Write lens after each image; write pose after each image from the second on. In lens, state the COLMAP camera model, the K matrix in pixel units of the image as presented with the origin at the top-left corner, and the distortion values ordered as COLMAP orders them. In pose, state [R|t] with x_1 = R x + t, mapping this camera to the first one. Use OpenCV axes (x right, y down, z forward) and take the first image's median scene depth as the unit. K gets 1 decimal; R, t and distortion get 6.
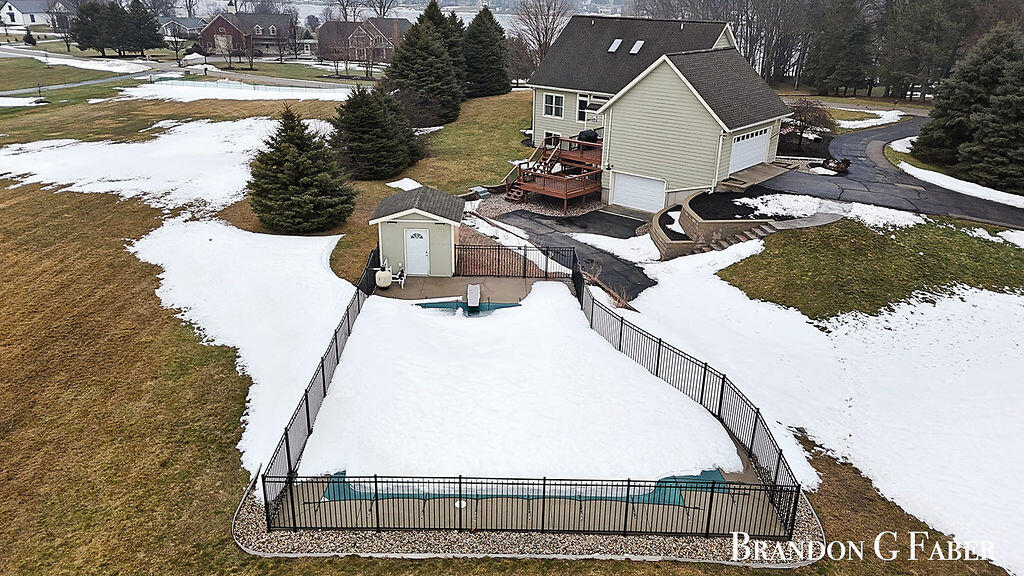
lens RADIAL K [[746.4, 0, 506.2], [0, 746.4, 281.2], [0, 0, 1]] dist [0.101494, -0.133777]
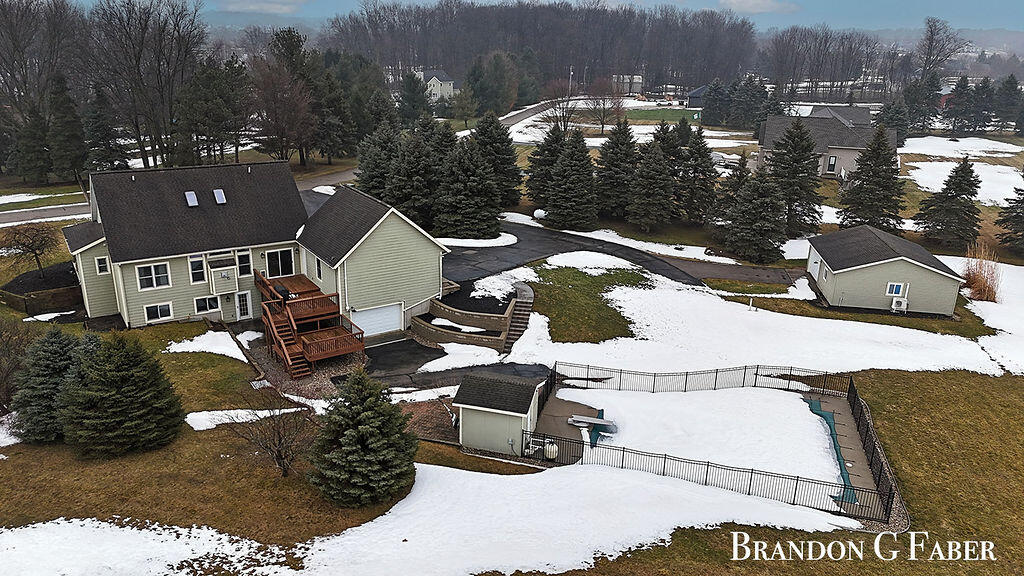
lens RADIAL K [[746.4, 0, 506.2], [0, 746.4, 281.2], [0, 0, 1]] dist [0.101494, -0.133777]
pose [[0.266559, -0.316455, 0.910386, -0.878005], [0.332391, 0.916797, 0.221360, -0.398161], [-0.904689, 0.243599, 0.349567, 0.442857]]
